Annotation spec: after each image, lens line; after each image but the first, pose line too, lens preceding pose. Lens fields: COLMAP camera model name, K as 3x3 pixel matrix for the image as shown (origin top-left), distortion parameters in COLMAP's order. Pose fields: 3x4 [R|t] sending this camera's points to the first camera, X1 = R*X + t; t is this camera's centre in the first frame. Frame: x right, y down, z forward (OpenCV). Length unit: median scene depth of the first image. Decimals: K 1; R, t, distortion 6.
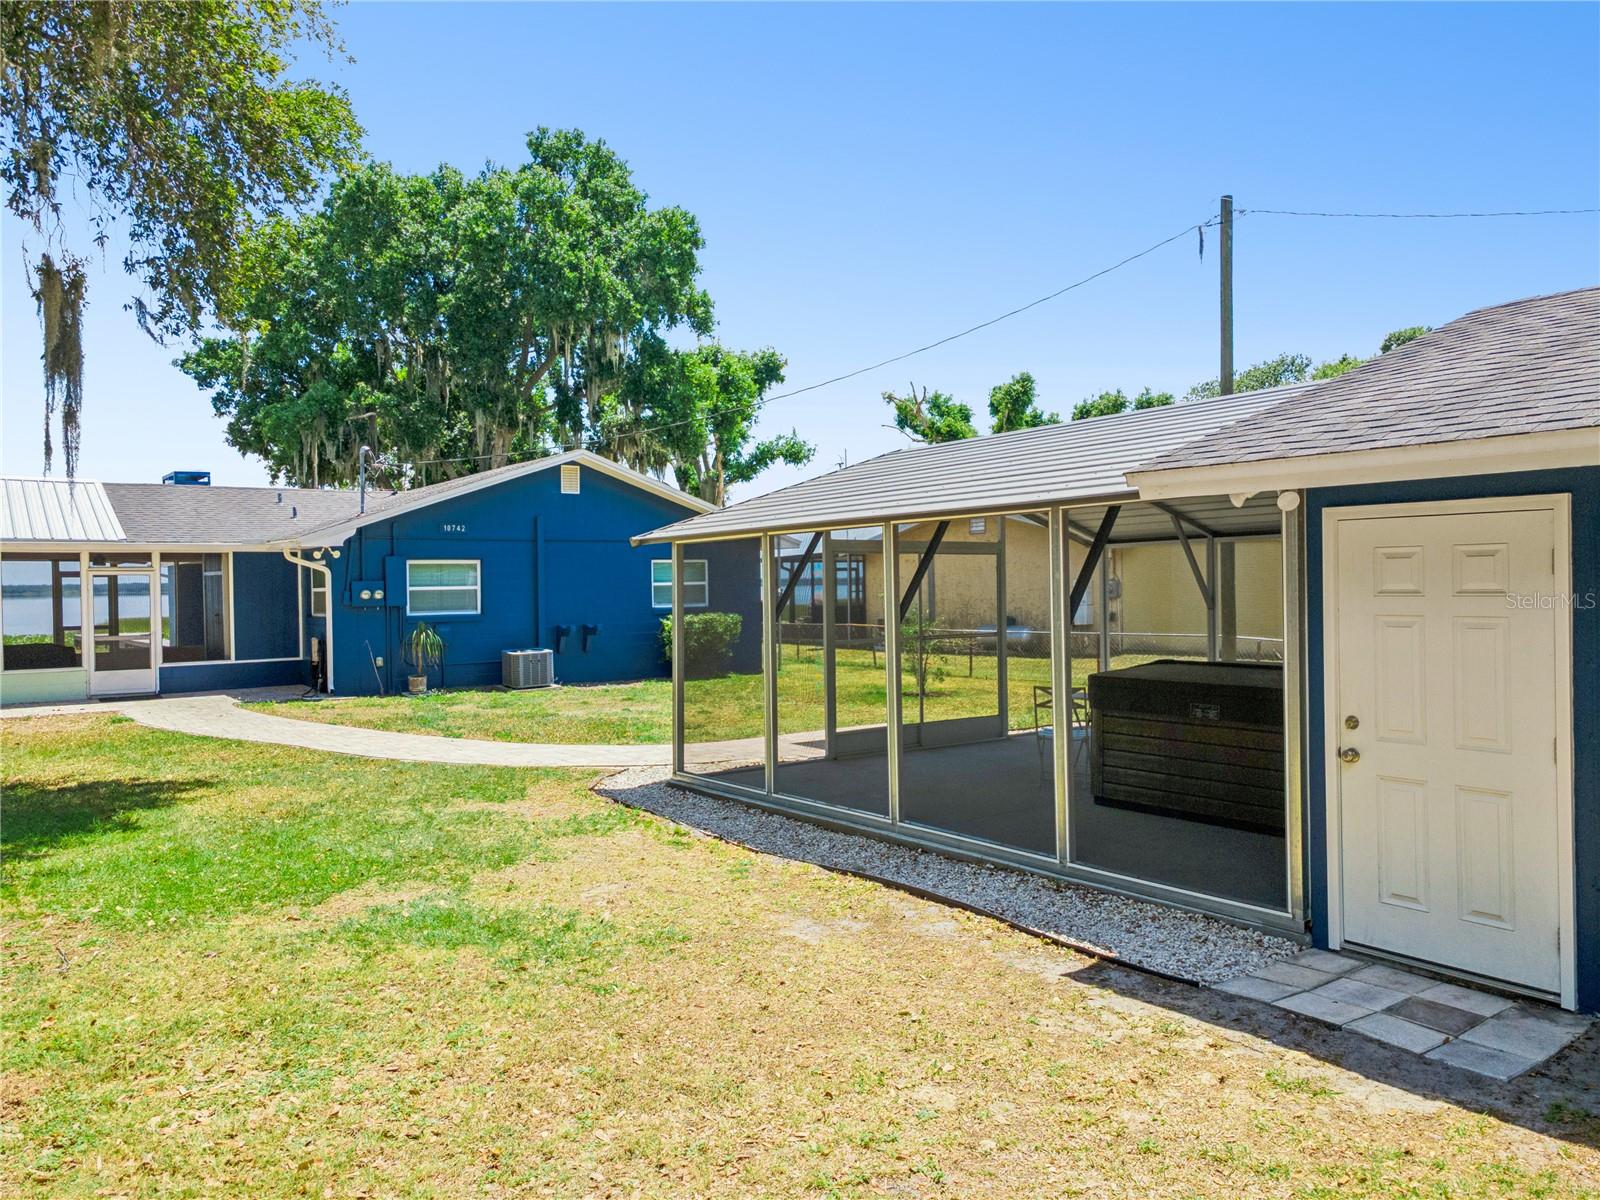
lens RADIAL K [[1171.4, 0, 800.0], [0, 1171.4, 600.0], [0, 0, 1]] dist [0.019761, 0.029029]
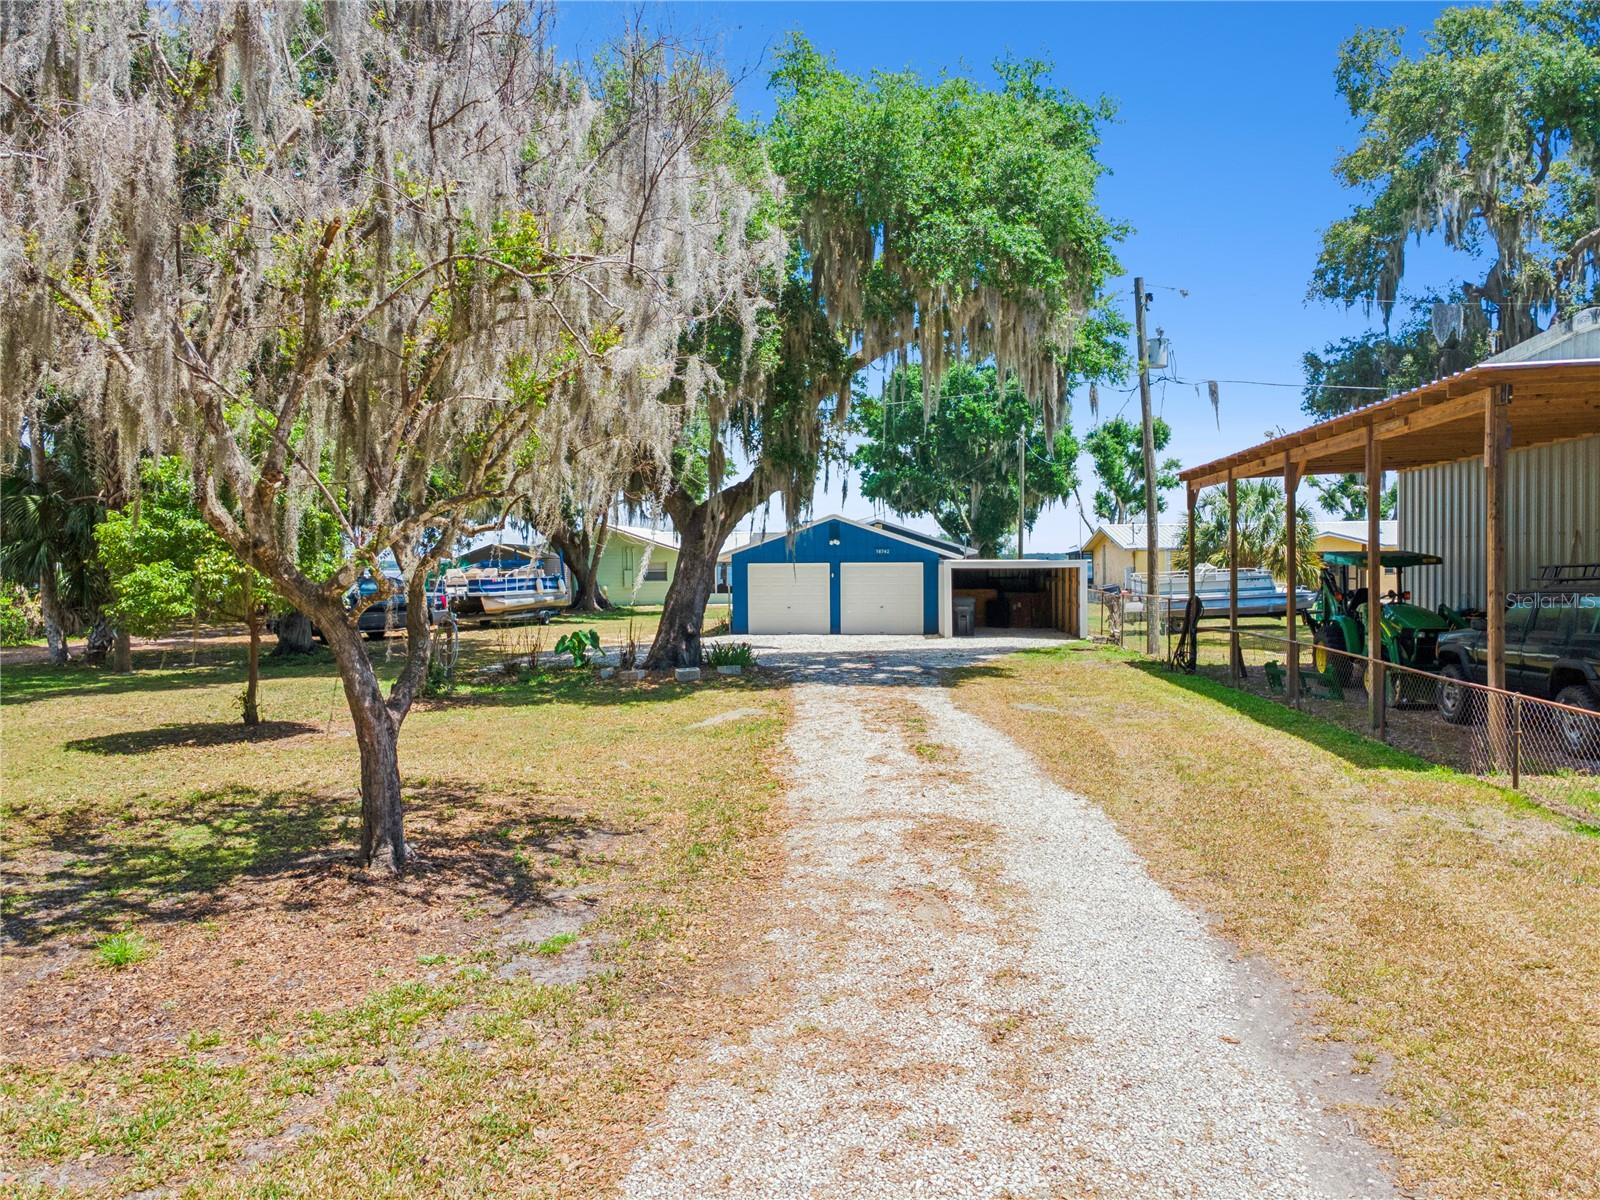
lens RADIAL K [[1167.9, 0, 800.0], [0, 1167.9, 600.0], [0, 0, 1]] dist [0.019721, 0.042296]
pose [[0.754438, 0.026790, -0.655825, 0.880364], [-0.009905, 0.999518, 0.029436, -0.011096], [0.656297, -0.015712, 0.754339, -0.703608]]
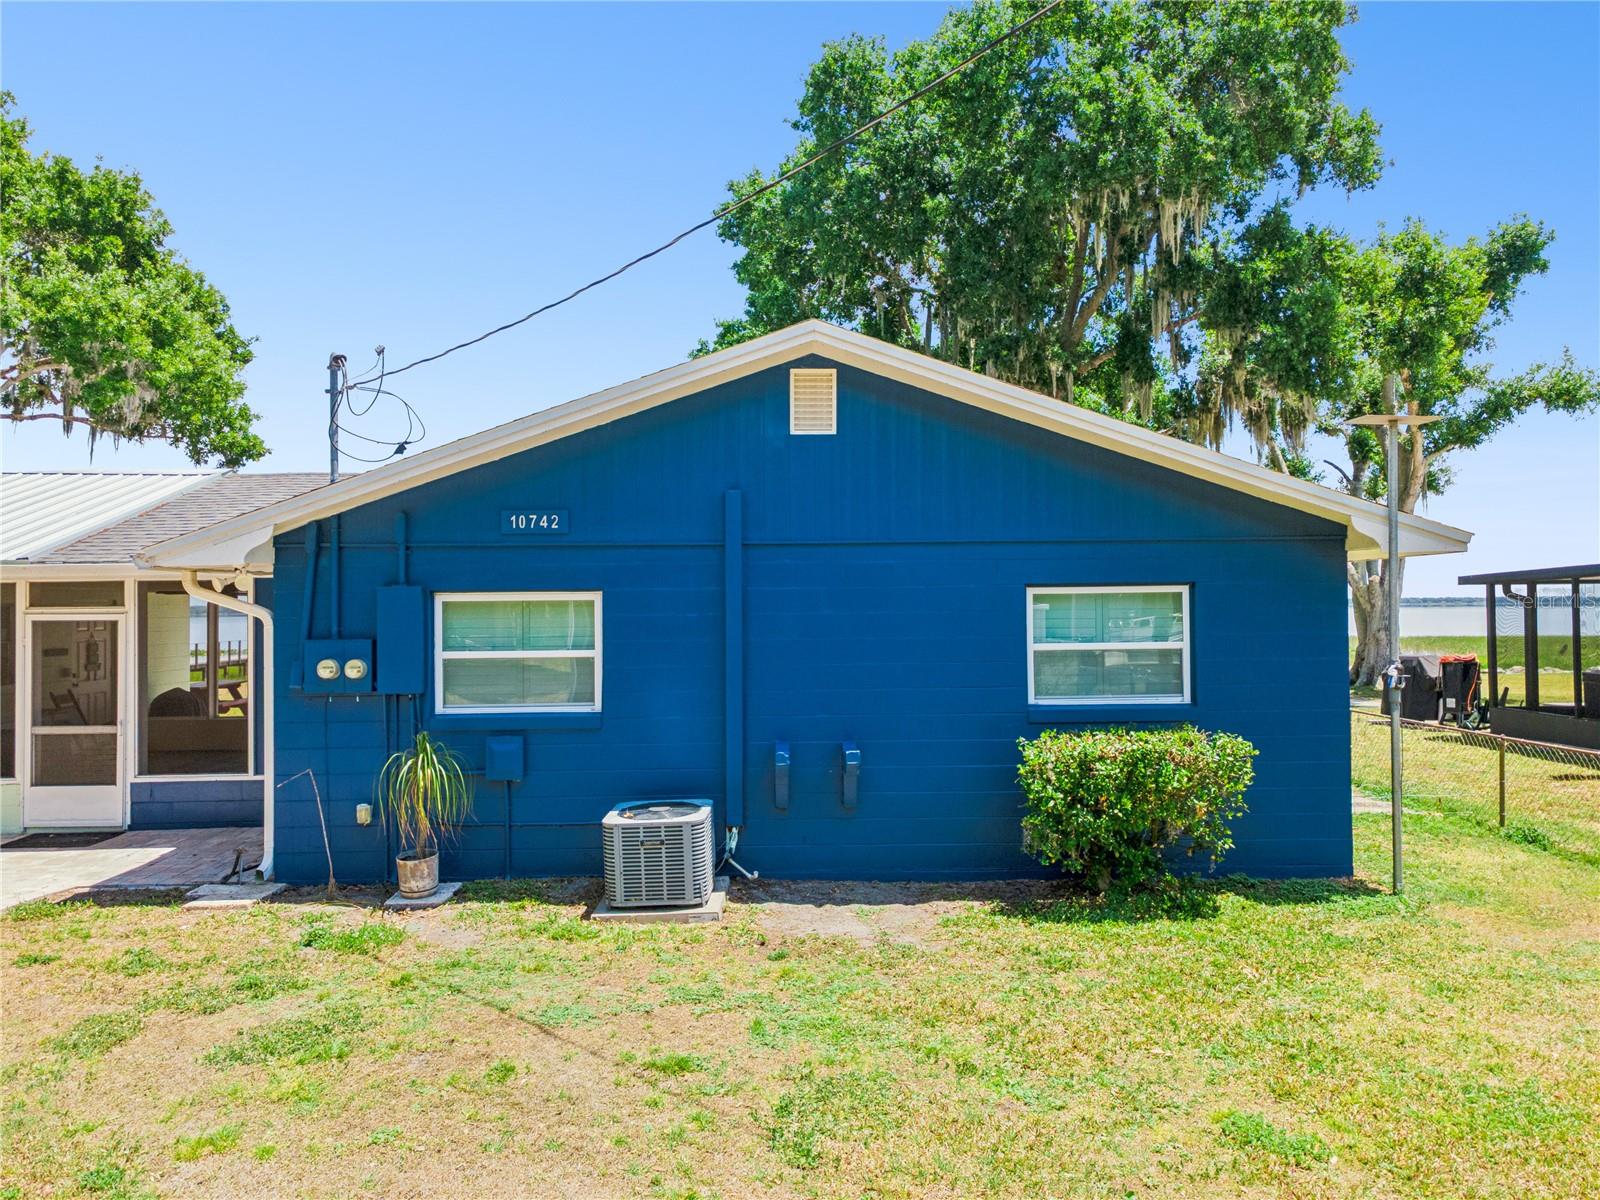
lens RADIAL K [[1167.9, 0, 800.0], [0, 1167.9, 600.0], [0, 0, 1]] dist [0.019721, 0.042296]
pose [[0.820676, 0.002813, -0.571387, 0.026253], [-0.011097, 0.999878, -0.011016, -0.015803], [0.571286, 0.015381, 0.820607, 0.400047]]
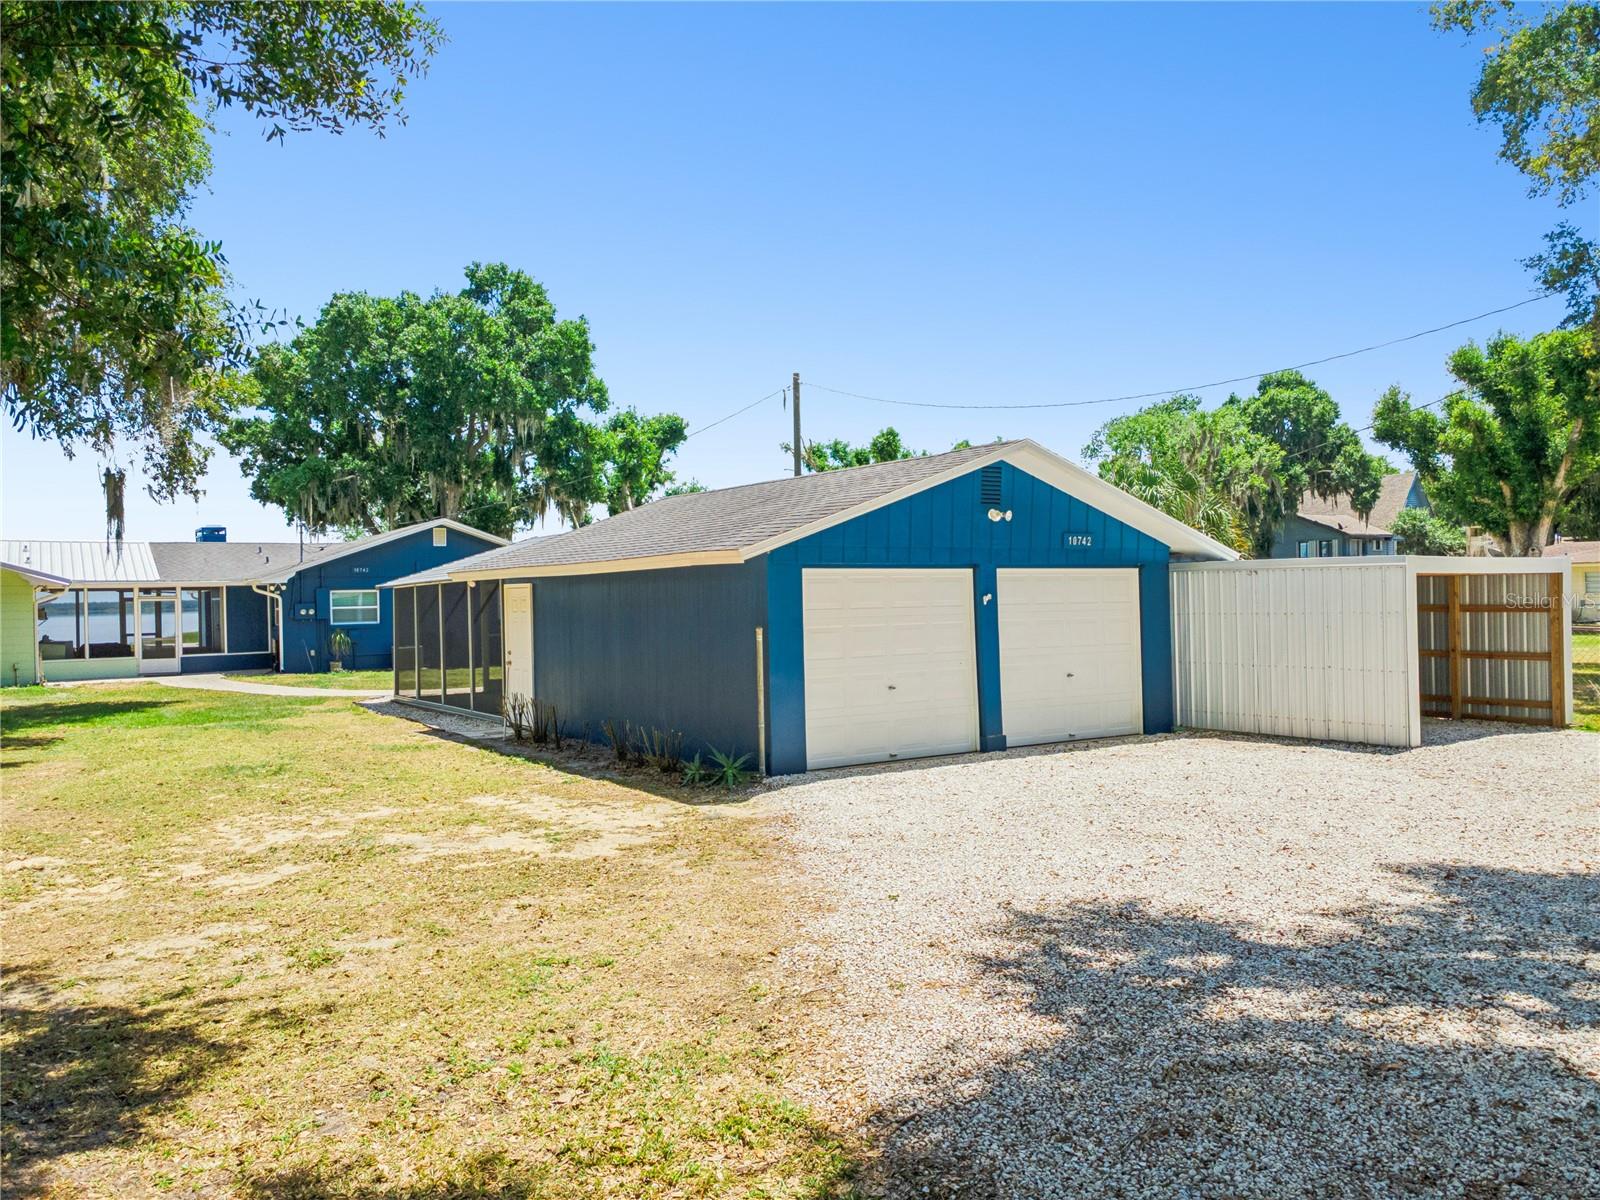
lens RADIAL K [[1167.9, 0, 800.0], [0, 1167.9, 600.0], [0, 0, 1]] dist [0.019721, 0.042296]
pose [[0.998827, -0.008336, -0.047691, 0.220680], [0.007908, 0.999927, -0.009156, -0.000442], [0.047764, 0.008768, 0.998820, -0.331599]]
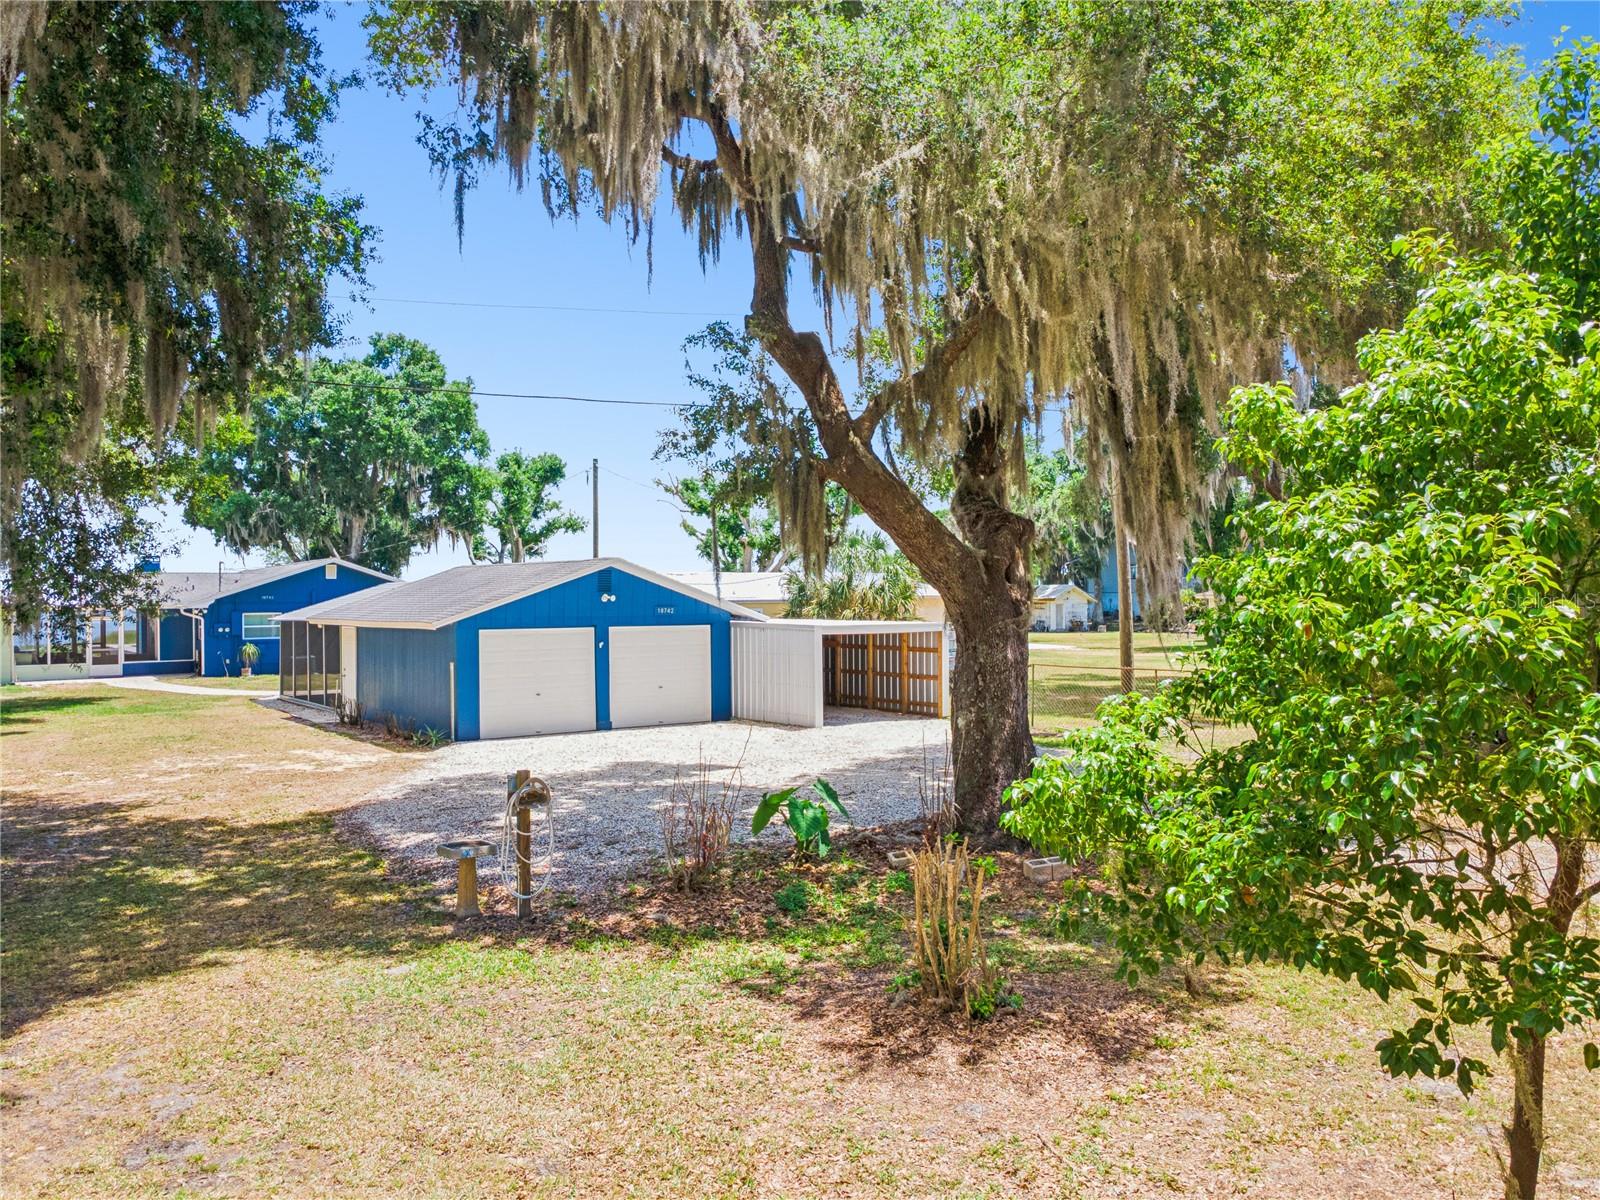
lens RADIAL K [[1164.3, 0, 800.0], [0, 1164.3, 600.0], [0, 0, 1]] dist [0.000840, 0.075120]
pose [[0.999989, 0.004315, -0.001568, 0.378102], [-0.004330, 0.999944, -0.009662, -0.023379], [0.001526, 0.009668, 0.999952, -0.619809]]
